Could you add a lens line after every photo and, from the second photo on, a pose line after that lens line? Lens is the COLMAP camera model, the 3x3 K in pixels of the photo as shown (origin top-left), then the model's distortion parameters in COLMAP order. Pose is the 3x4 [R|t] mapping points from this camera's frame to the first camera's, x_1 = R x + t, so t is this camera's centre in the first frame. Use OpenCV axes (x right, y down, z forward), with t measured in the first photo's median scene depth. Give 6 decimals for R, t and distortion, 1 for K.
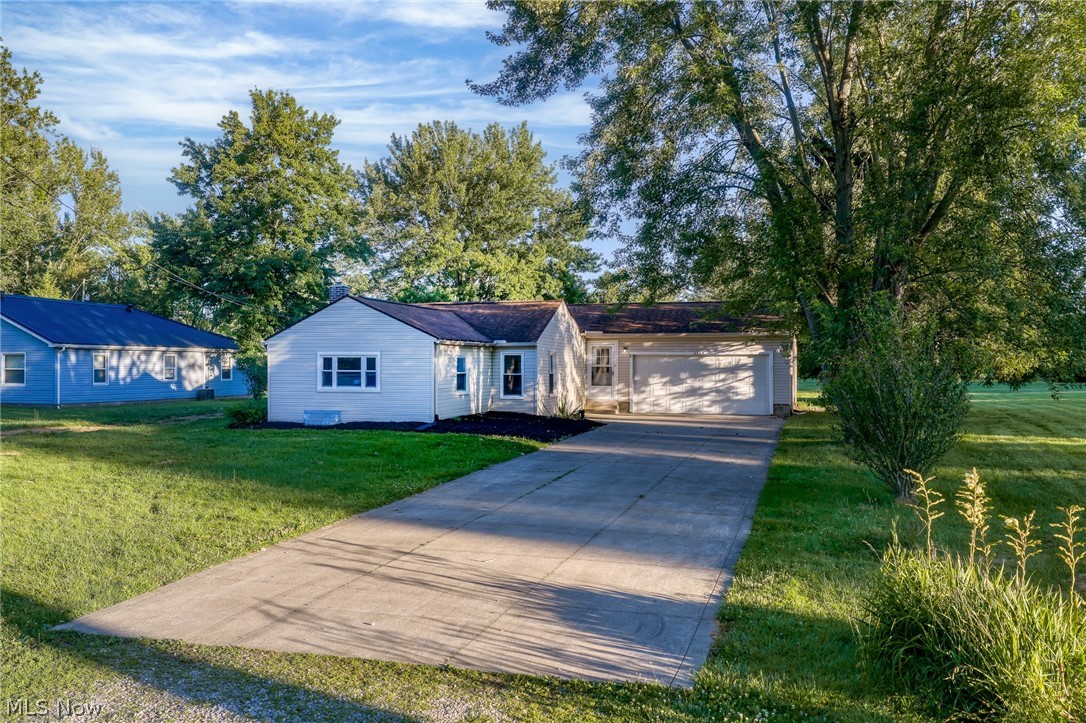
lens RADIAL K [[868.0, 0, 543.0], [0, 868.0, 361.5], [0, 0, 1]] dist [-0.000368, -0.005860]
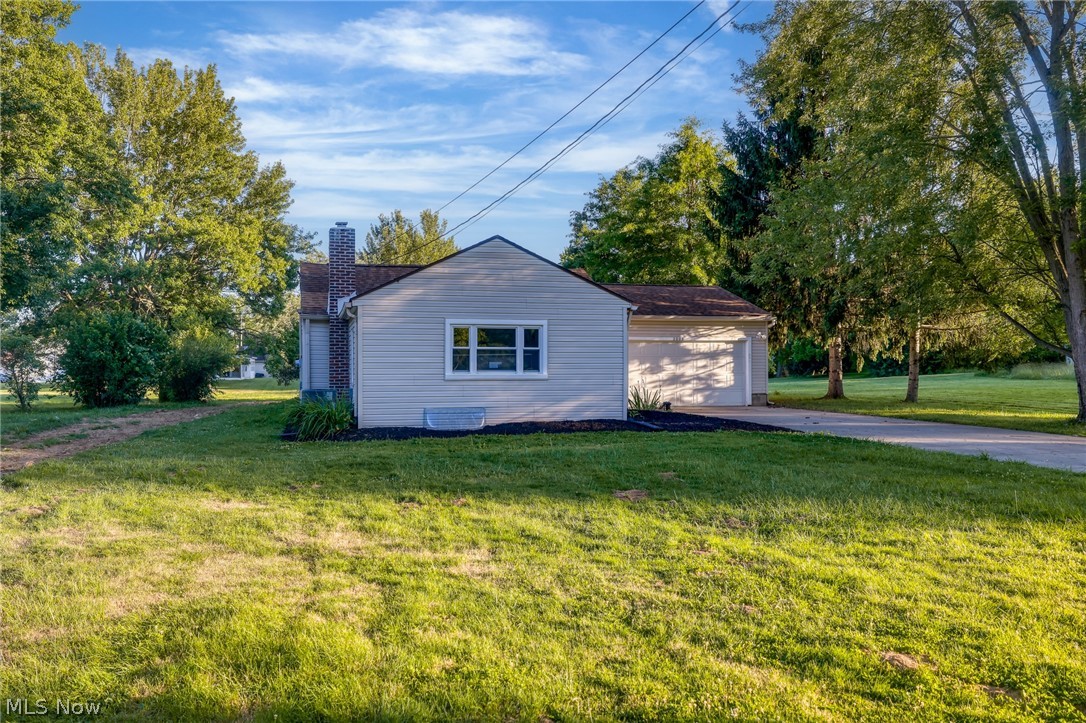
lens RADIAL K [[863.4, 0, 543.0], [0, 863.4, 361.5], [0, 0, 1]] dist [0.000000, -0.000015]
pose [[0.850312, -0.000603, 0.526278, -0.405424], [0.002121, 0.999995, -0.002281, 0.017030], [-0.526275, 0.003055, 0.850309, 0.303252]]
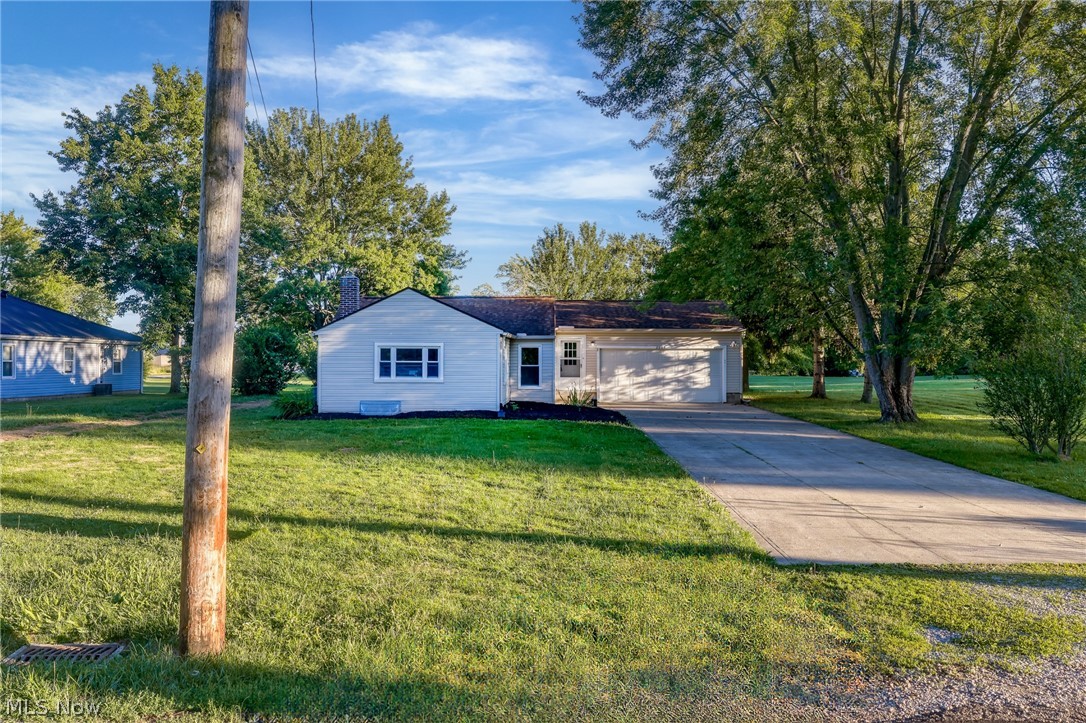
lens RADIAL K [[859.2, 0, 543.0], [0, 859.2, 361.5], [0, 0, 1]] dist [-0.007850, -0.007348]
pose [[0.961600, 0.001100, 0.274452, -0.258800], [-0.002716, 0.999981, 0.005509, 0.003546], [-0.274441, -0.006043, 0.961585, -0.009243]]
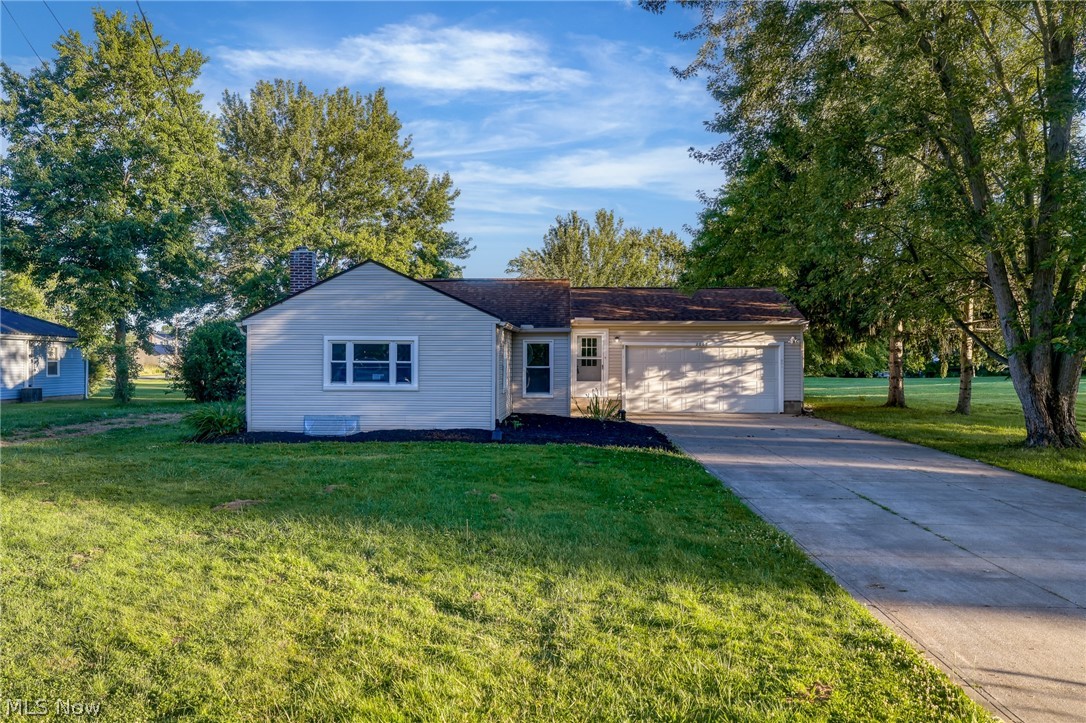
lens RADIAL K [[868.0, 0, 543.0], [0, 868.0, 361.5], [0, 0, 1]] dist [-0.000368, -0.005860]
pose [[0.965547, 0.001438, 0.260224, -0.203814], [-0.002992, 0.999980, 0.005573, 0.004521], [-0.260211, -0.006160, 0.965532, 0.181429]]
